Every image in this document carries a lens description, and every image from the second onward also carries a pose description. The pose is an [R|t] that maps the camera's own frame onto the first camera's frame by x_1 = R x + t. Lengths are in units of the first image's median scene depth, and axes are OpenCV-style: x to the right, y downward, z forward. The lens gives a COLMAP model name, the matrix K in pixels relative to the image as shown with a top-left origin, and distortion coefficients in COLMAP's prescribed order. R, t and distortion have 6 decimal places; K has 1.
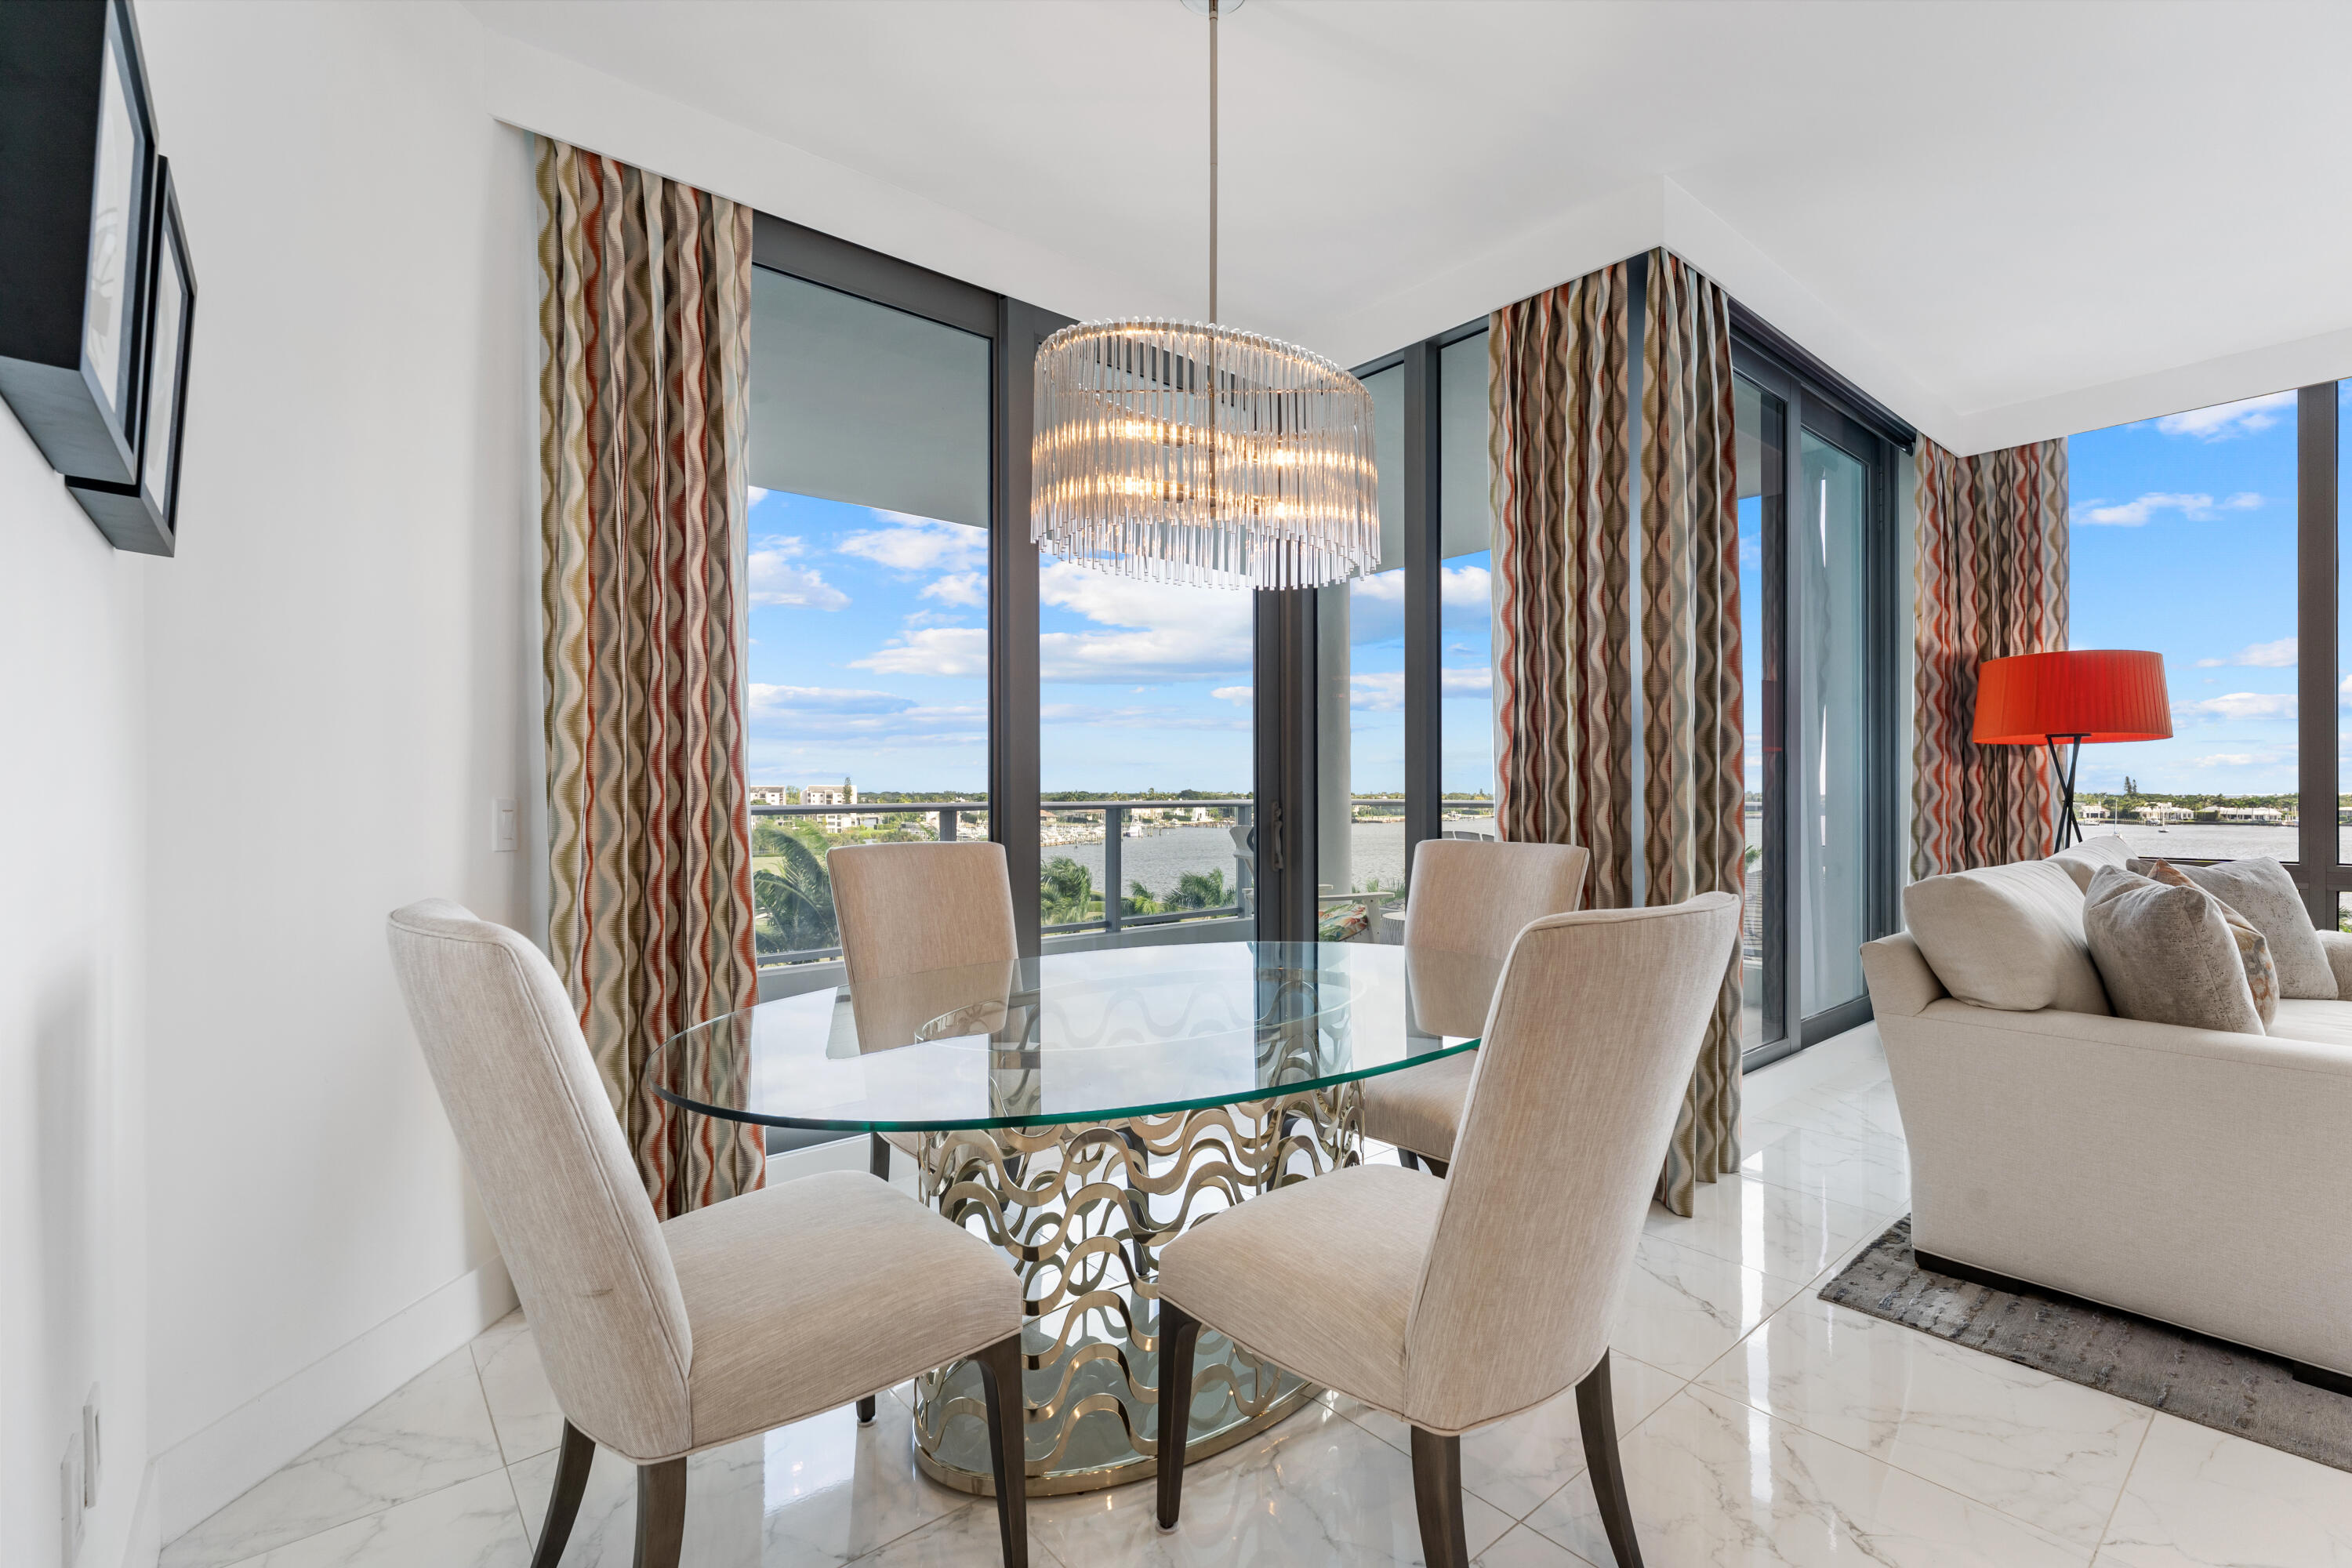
lens RADIAL K [[1048.3, 0, 1186.2], [0, 1048.3, 792.9], [0, 0, 1]] dist [0.000561, 0.000068]
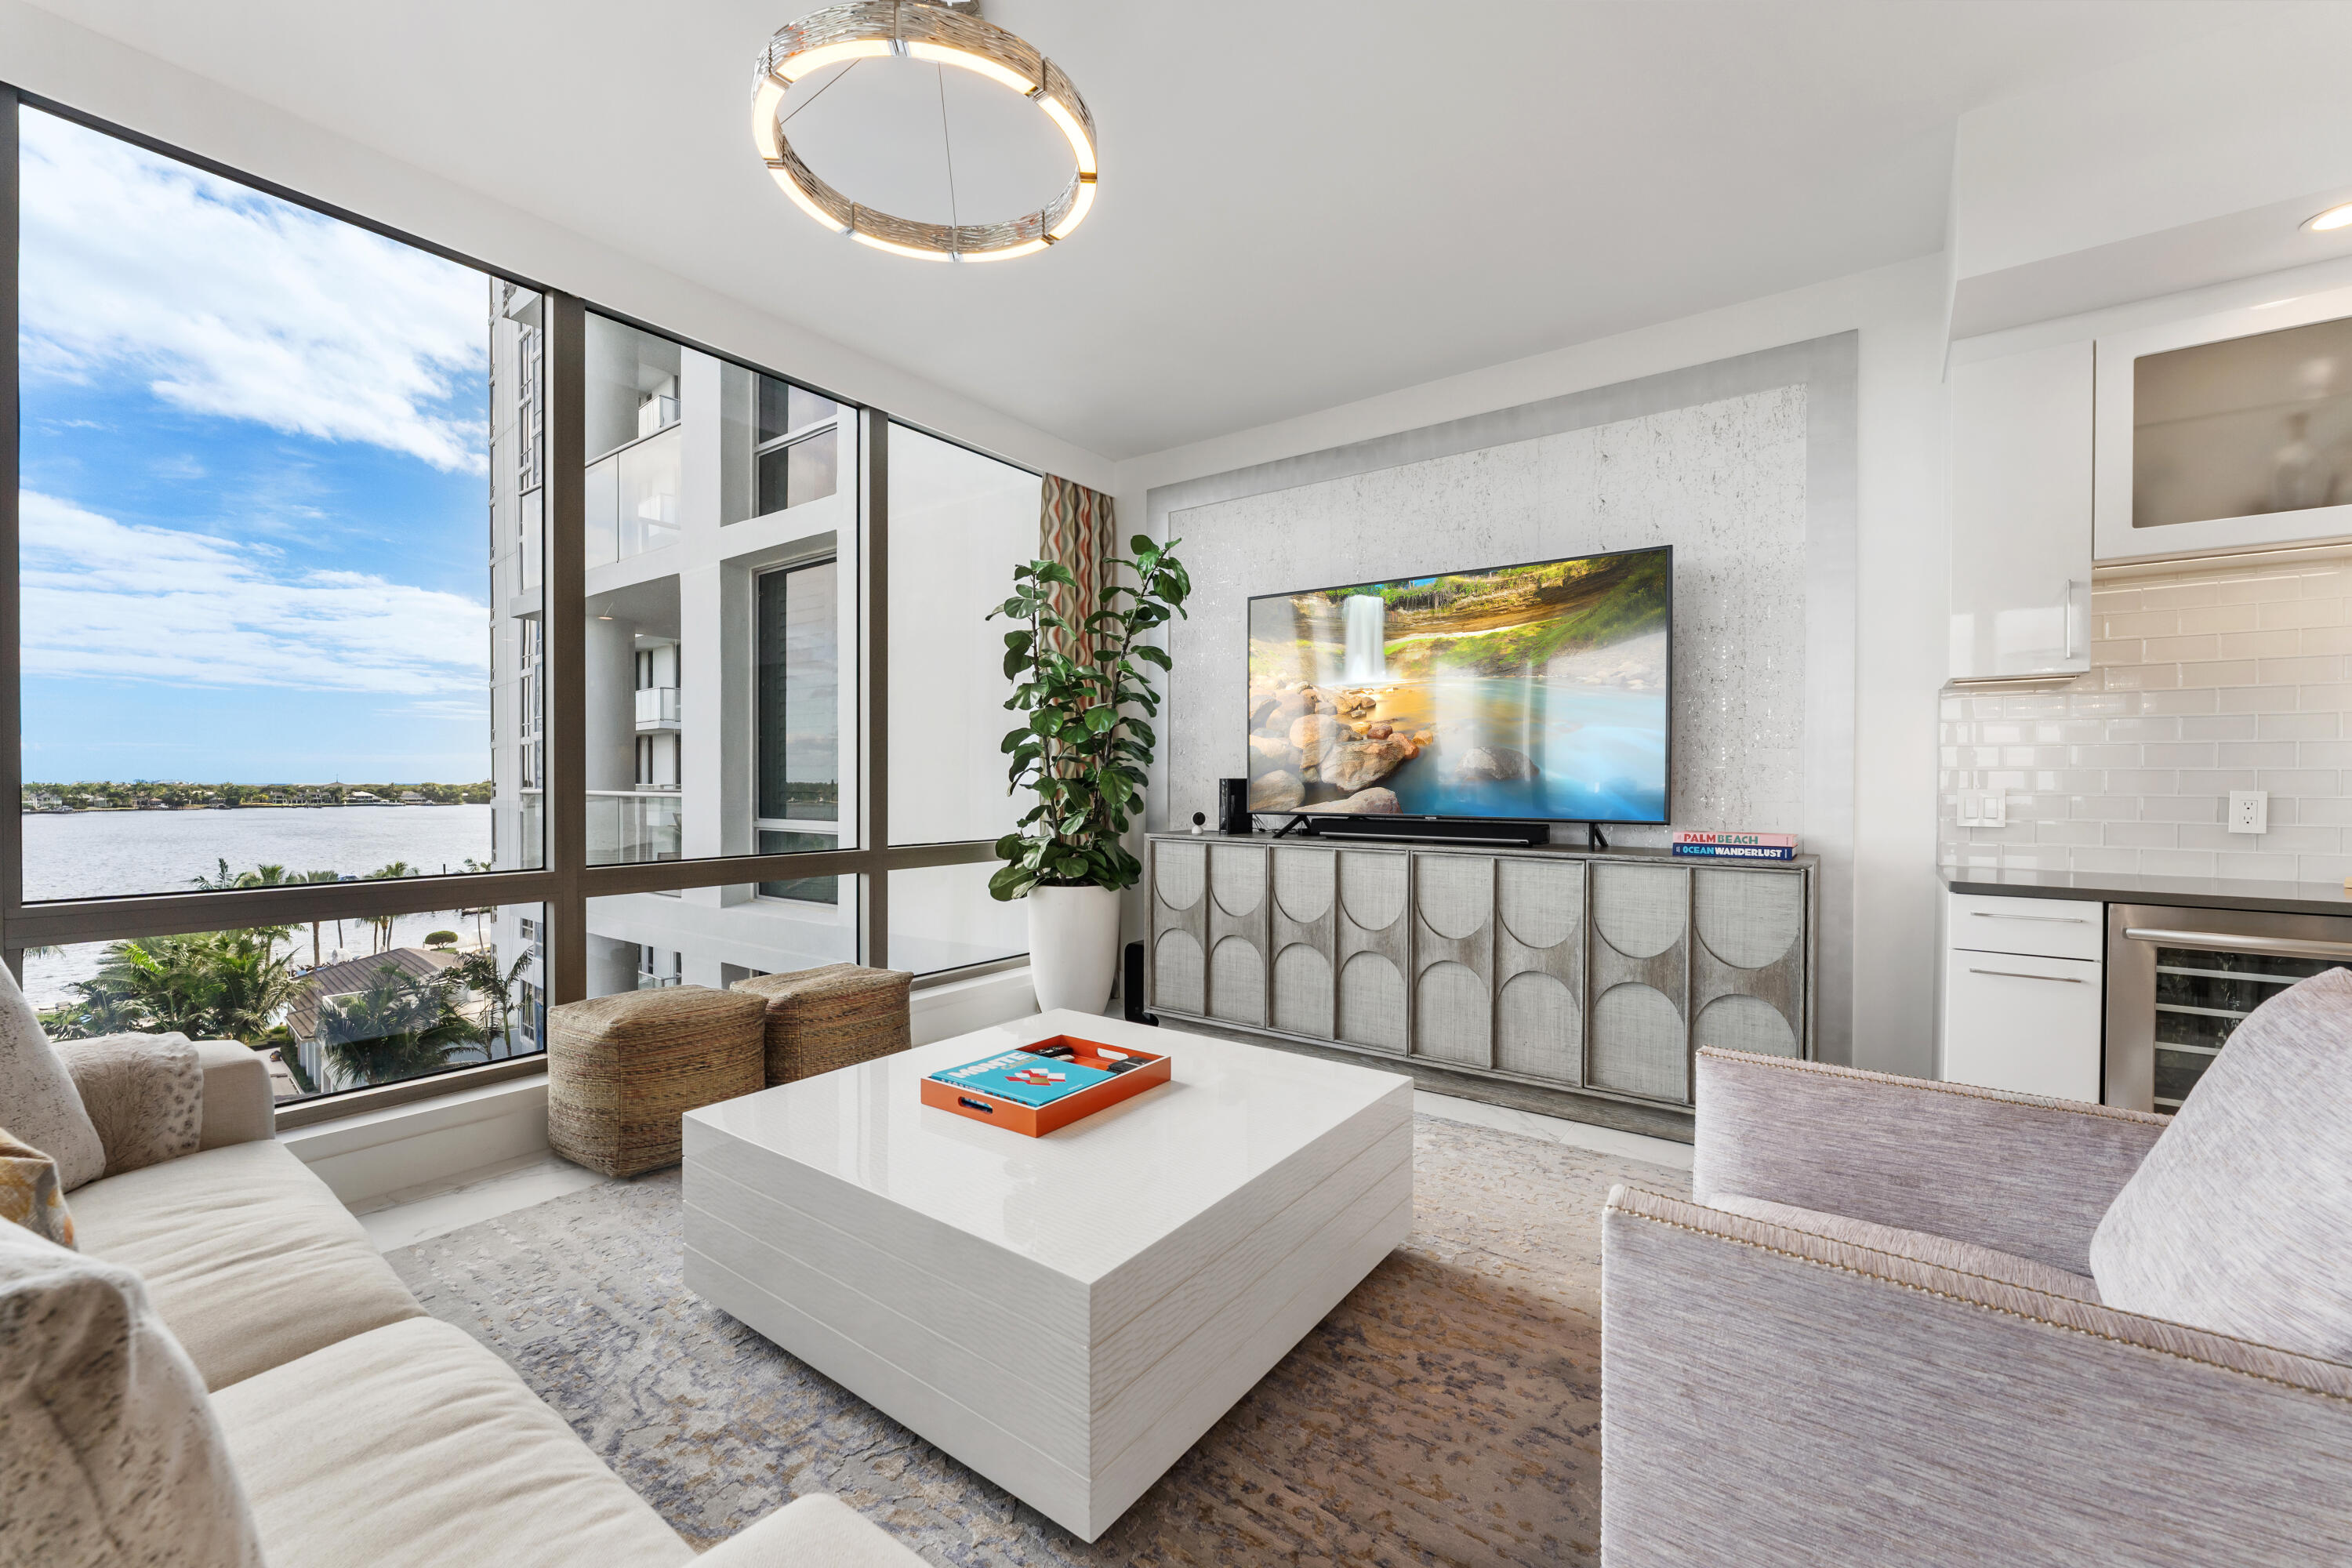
lens RADIAL K [[938.8, 0, 1175.4], [0, 938.8, 783.6], [0, 0, 1]] dist [0.000125, -0.001028]
pose [[-0.223609, -0.000722, 0.974679, 0.552981], [-0.000675, 1.000000, 0.000586, -0.002652], [-0.974679, -0.000527, -0.223609, 0.624884]]
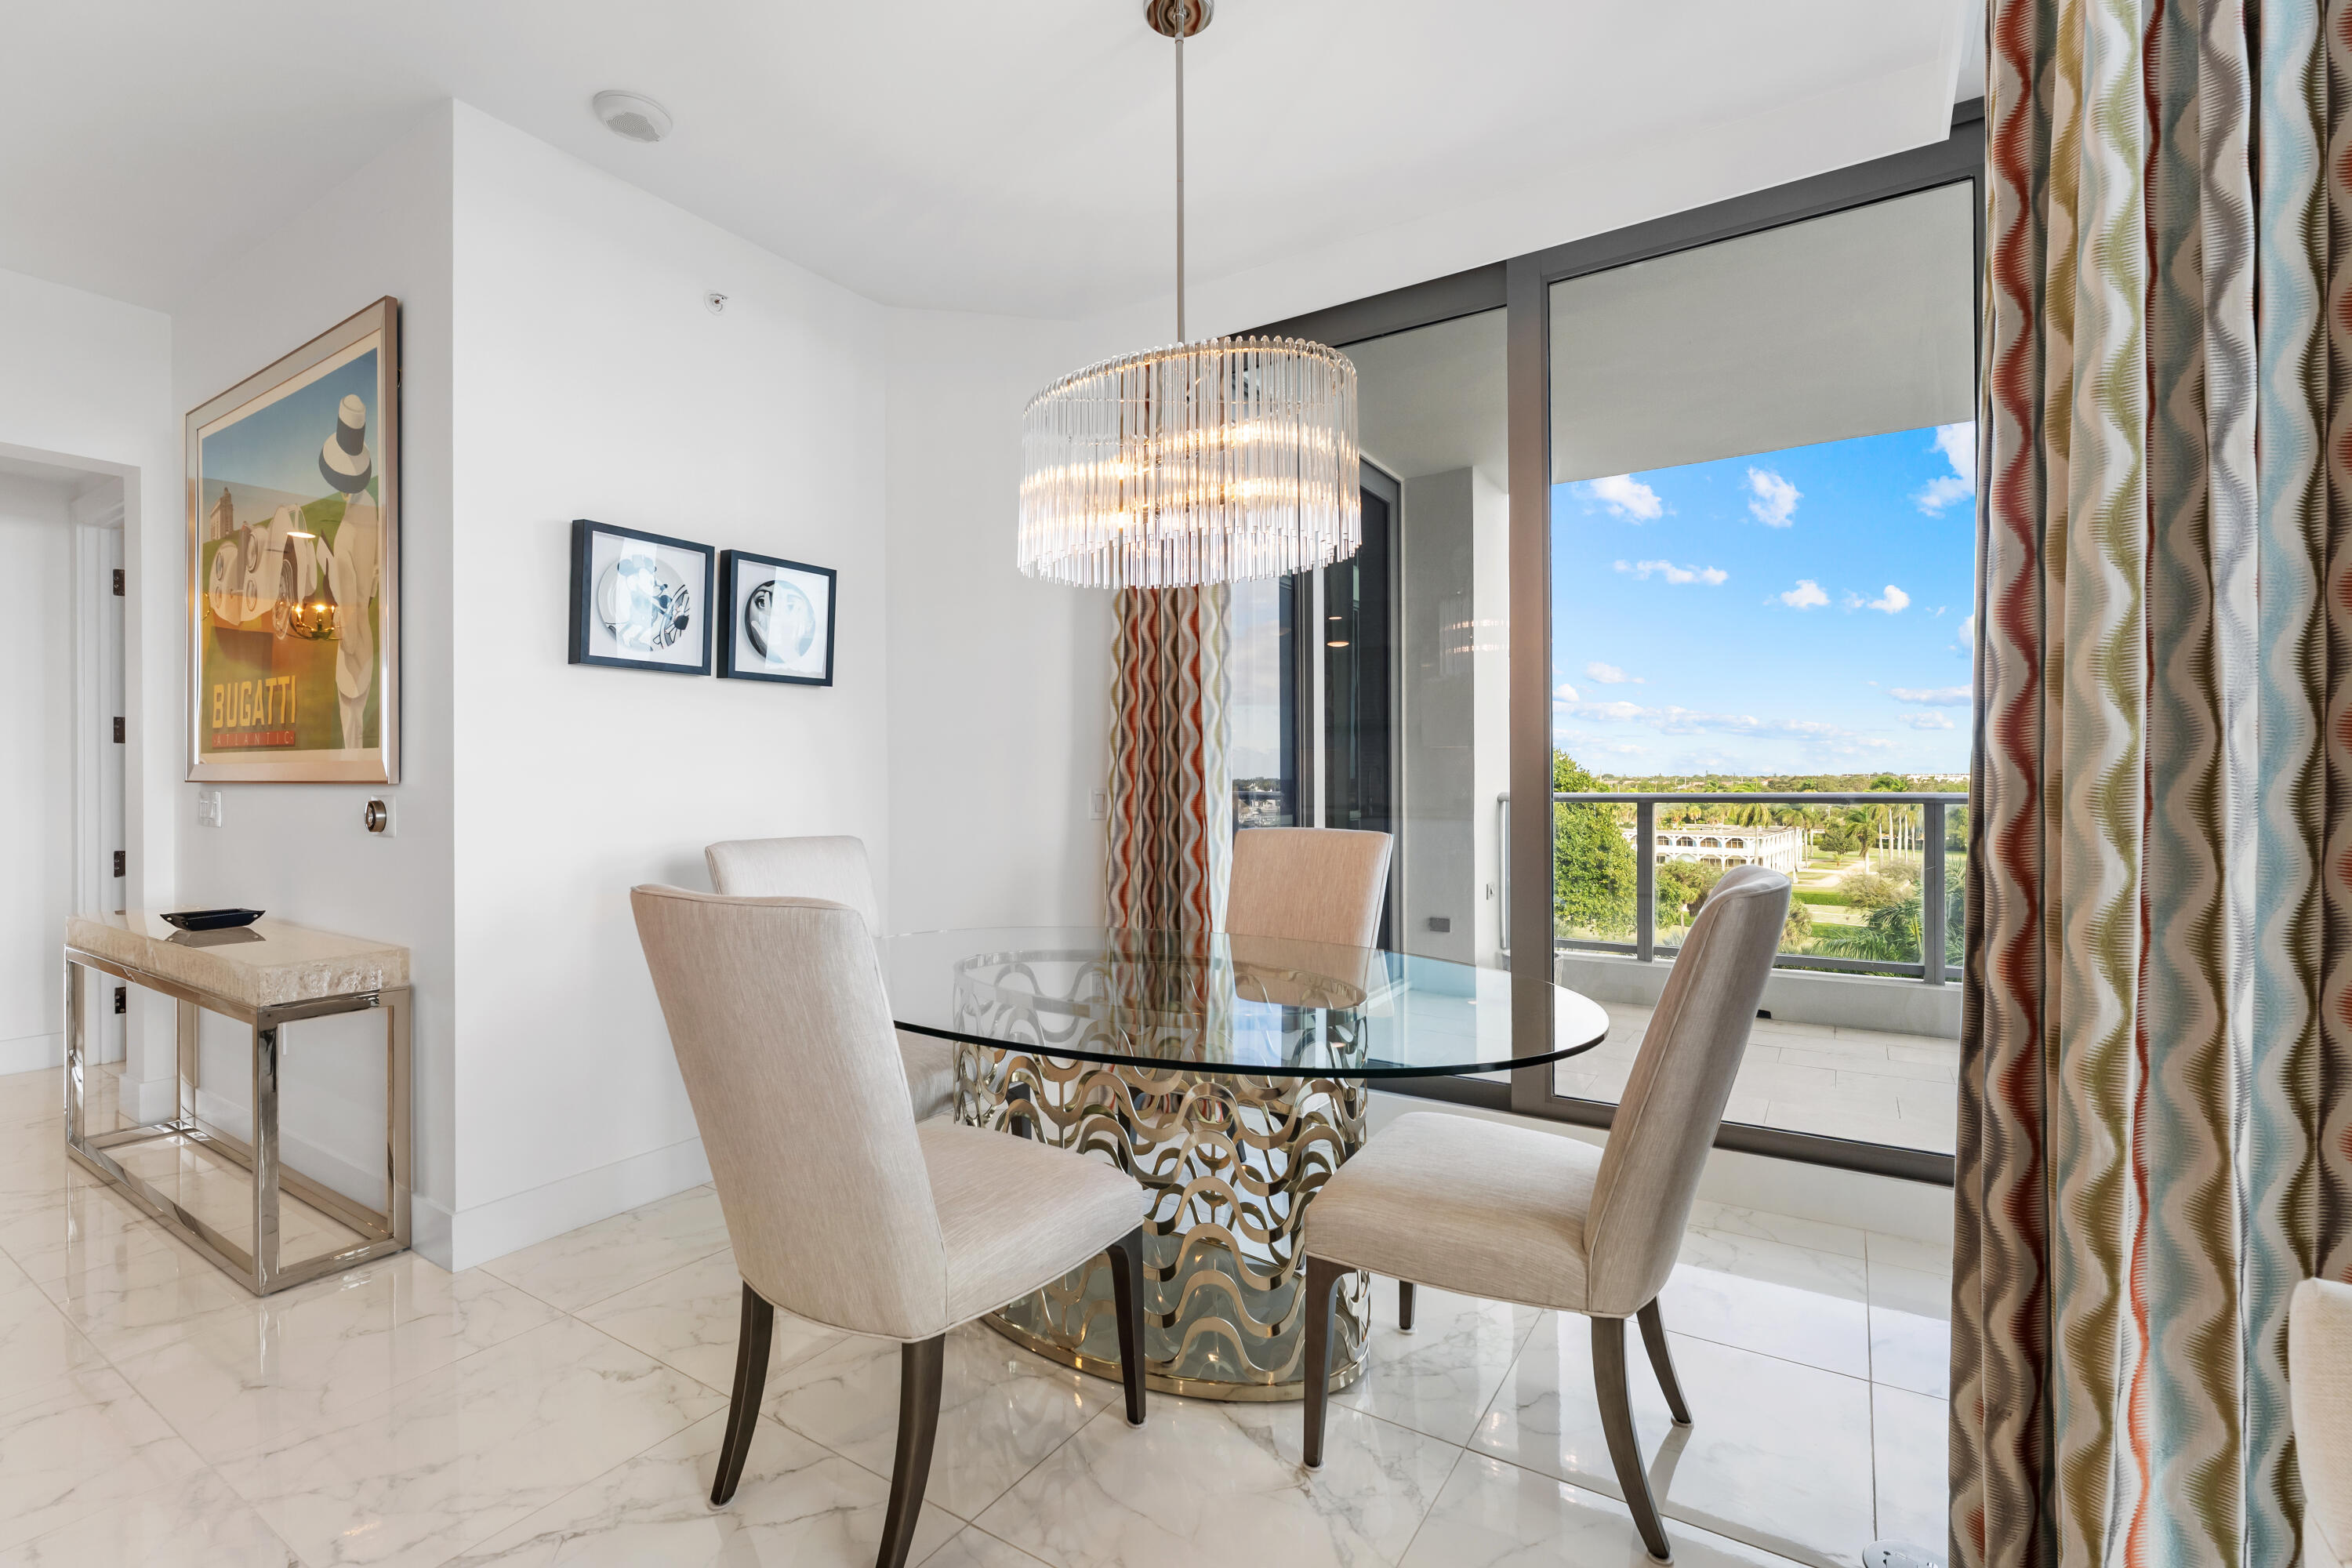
lens RADIAL K [[1048.3, 0, 1171.0], [0, 1048.3, 780.0], [0, 0, 1]] dist [0.000561, 0.000068]
pose [[0.282436, 0.001964, -0.959284, 0.729554], [0.003836, 0.999988, 0.003177, -0.008072], [0.959278, -0.004577, 0.282425, 0.502180]]
